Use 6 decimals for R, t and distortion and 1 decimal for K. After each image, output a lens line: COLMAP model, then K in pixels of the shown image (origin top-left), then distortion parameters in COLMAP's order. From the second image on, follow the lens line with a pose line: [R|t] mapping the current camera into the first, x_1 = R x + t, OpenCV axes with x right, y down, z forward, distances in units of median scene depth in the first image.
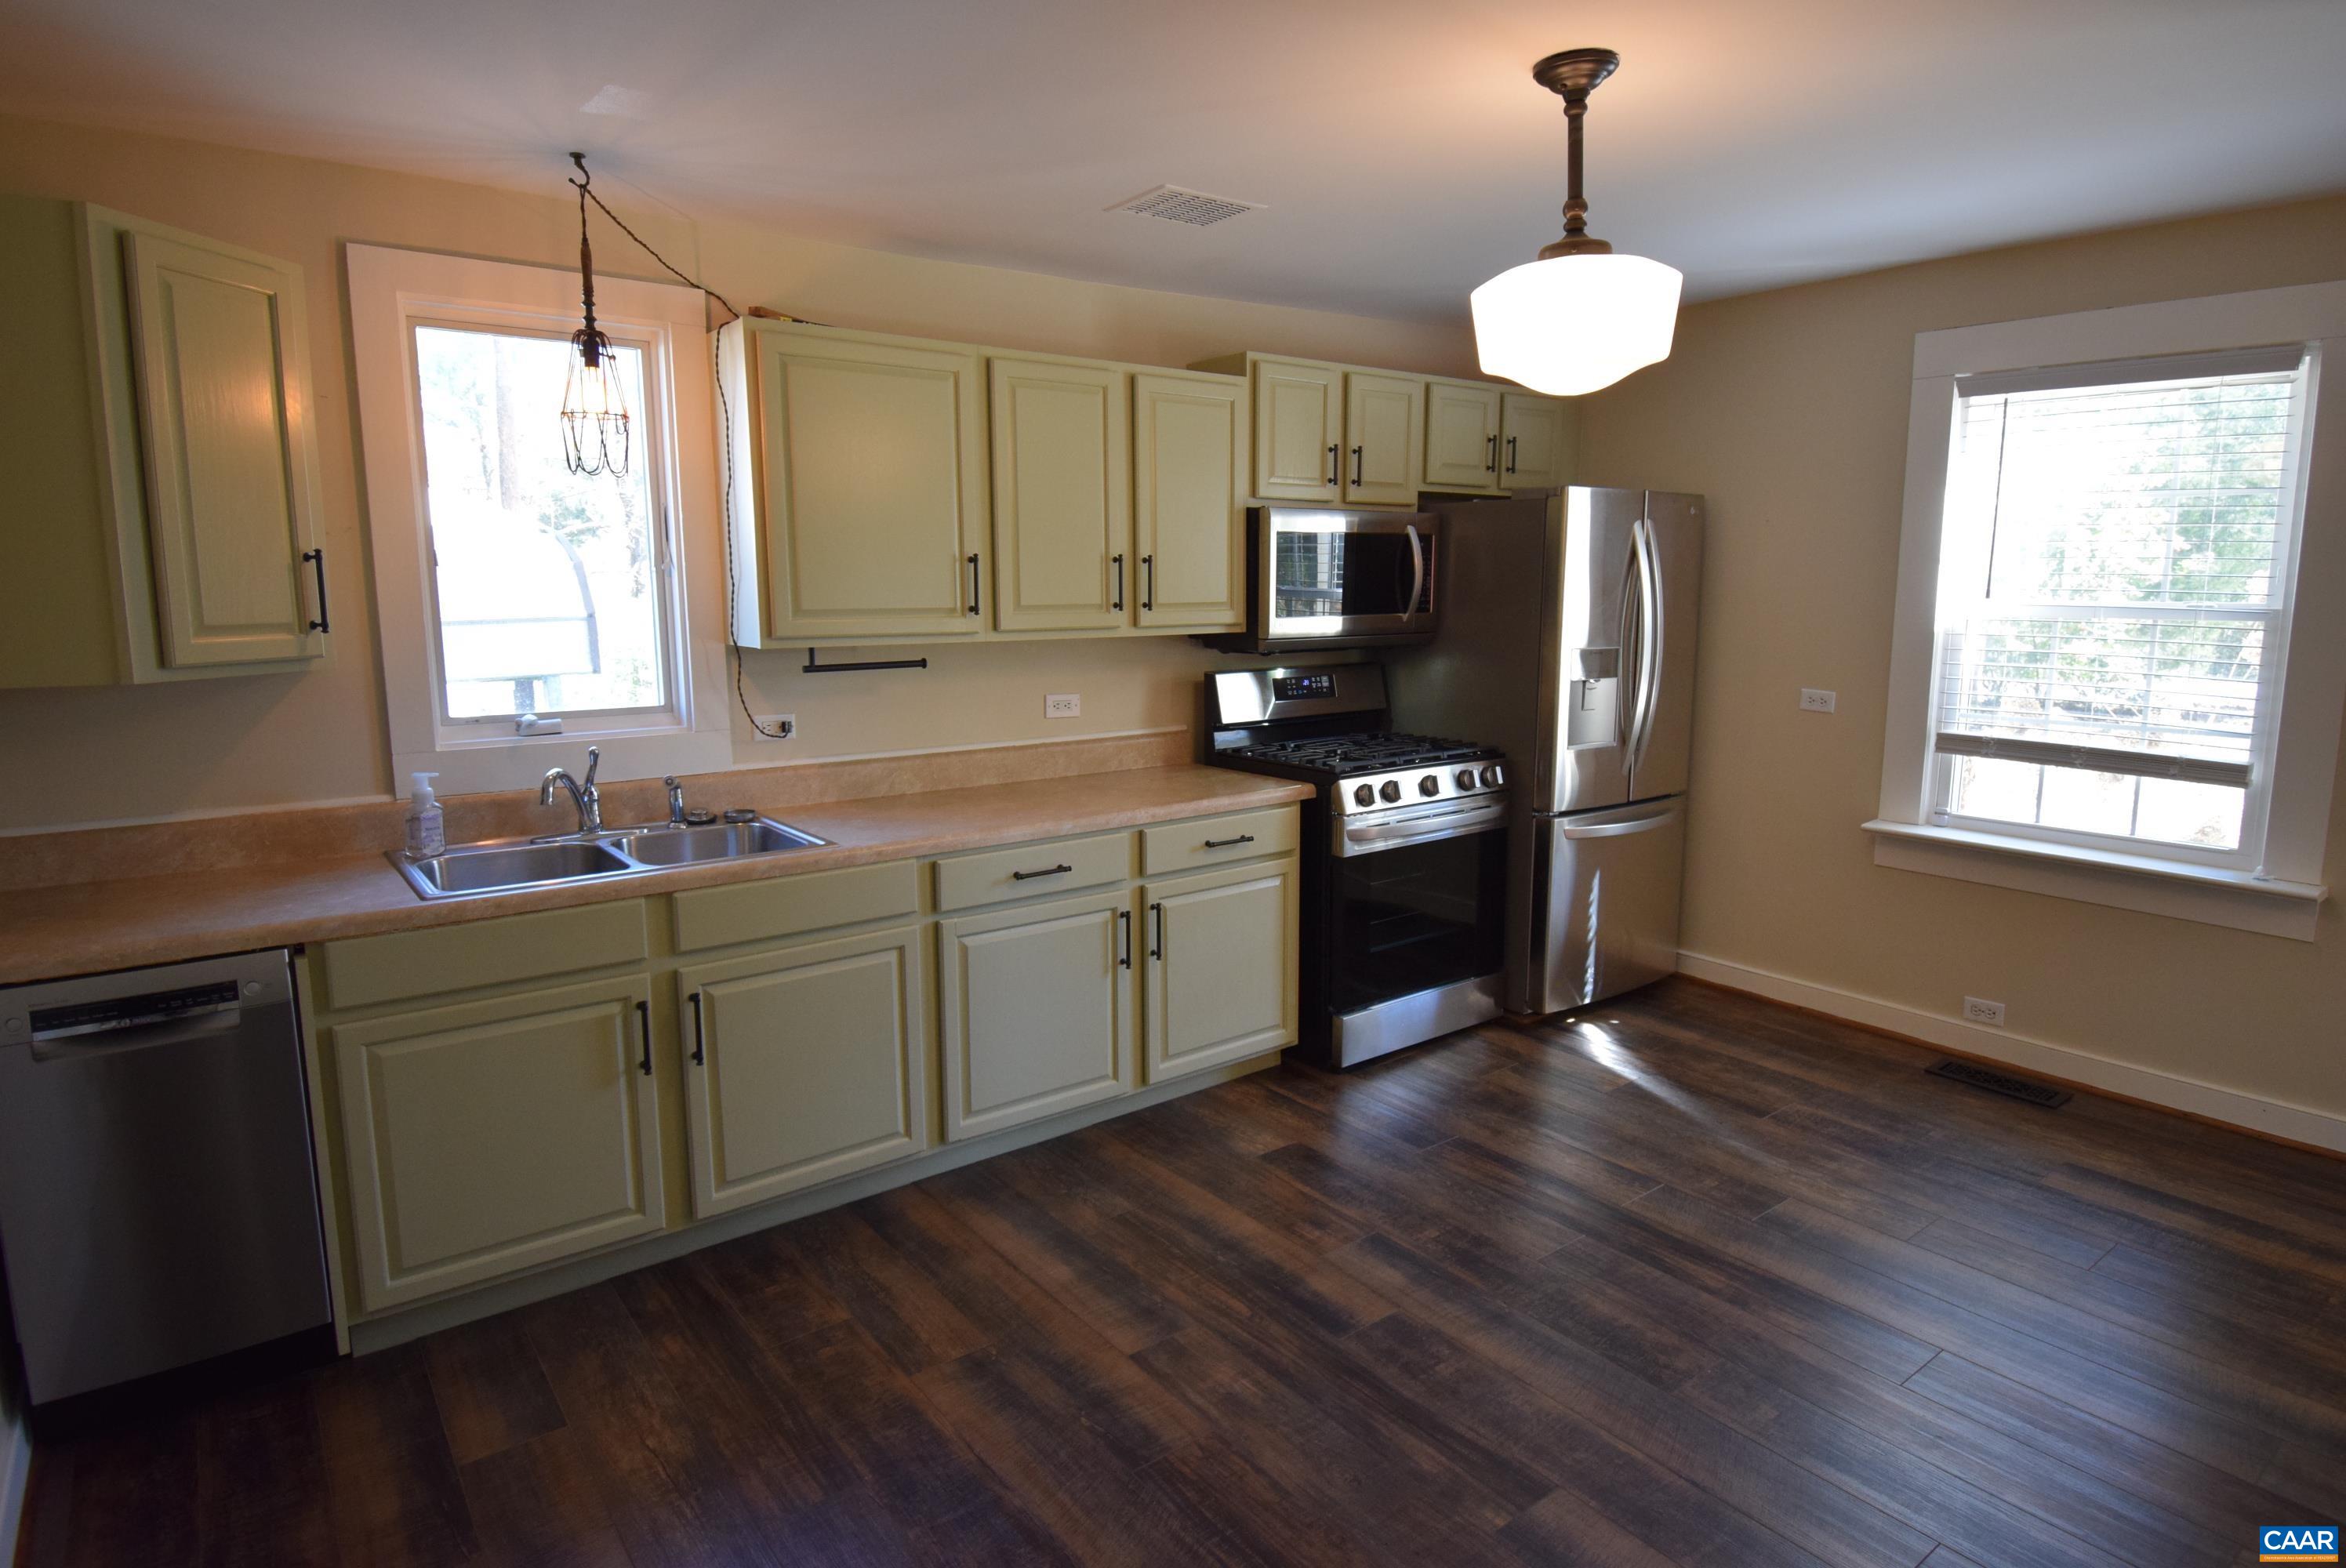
lens RADIAL K [[1299.4, 0, 1181.4], [0, 1299.4, 781.4], [0, 0, 1]] dist [0.003669, 0.000702]
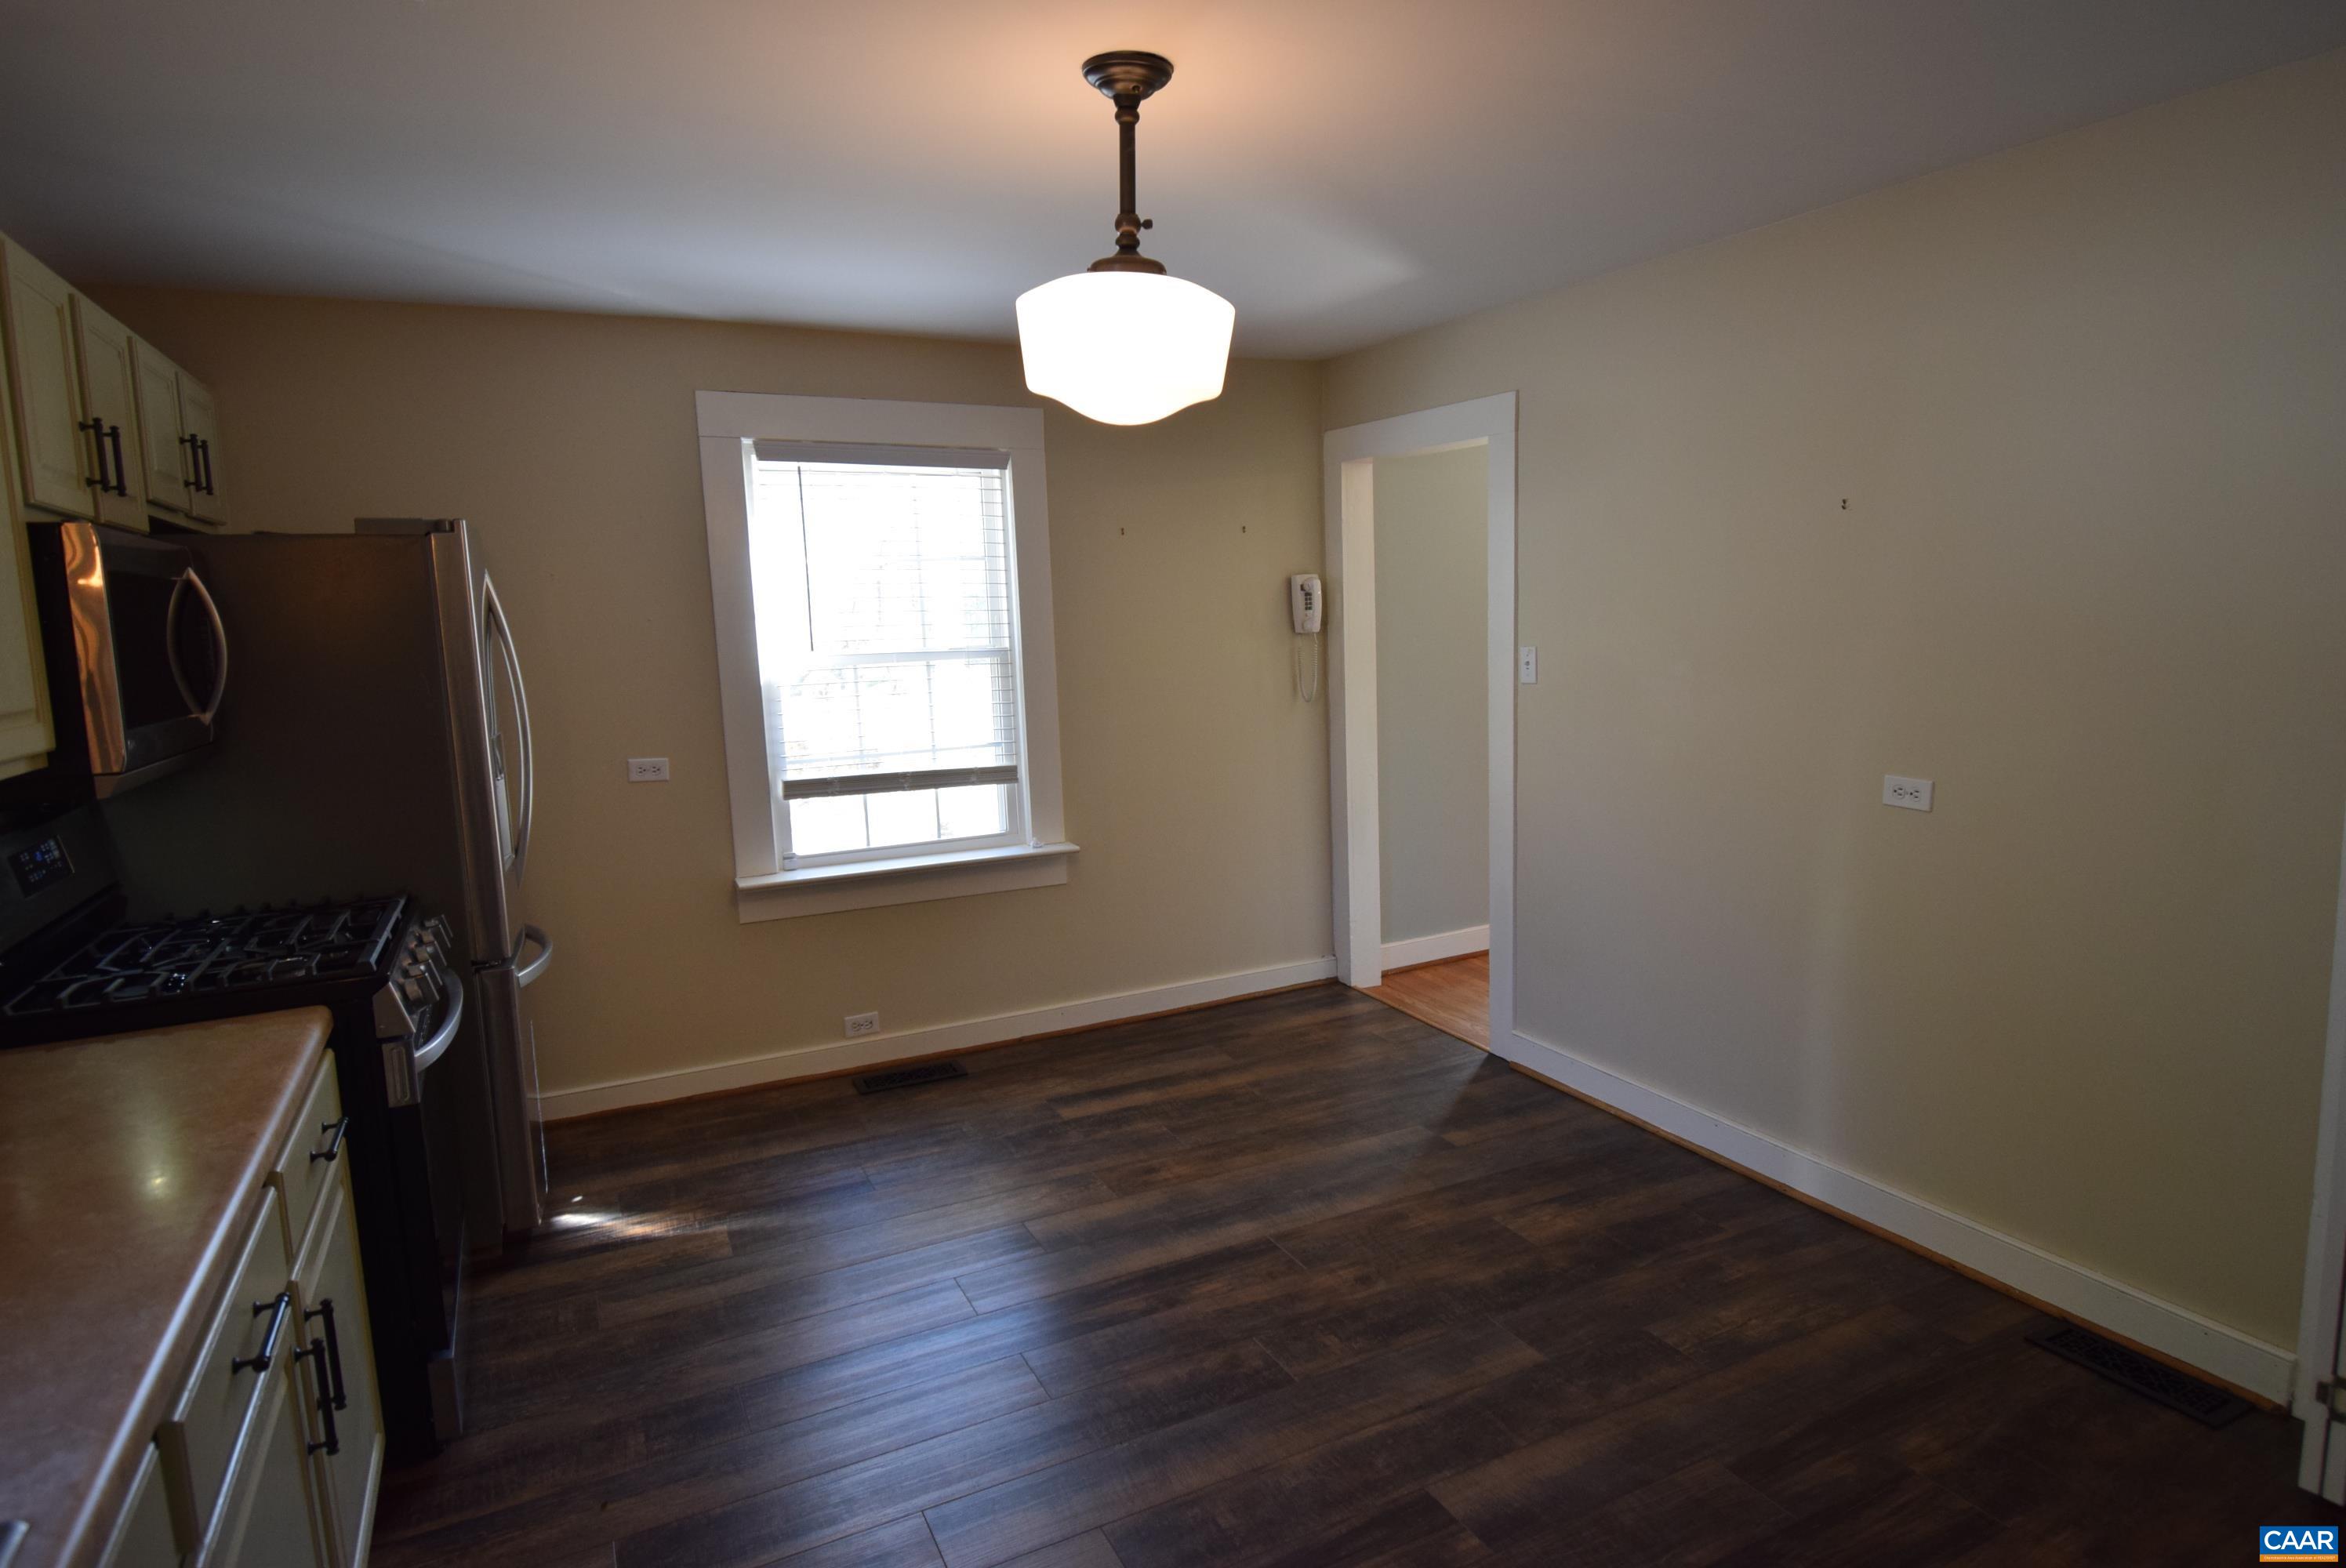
lens RADIAL K [[1299.4, 0, 1182.9], [0, 1299.4, 778.0], [0, 0, 1]] dist [0.003669, 0.000702]
pose [[0.184823, -0.127097, 0.974519, -0.393692], [0.189458, 0.977610, 0.091568, -0.079377], [-0.964337, 0.167707, 0.204765, 0.513042]]
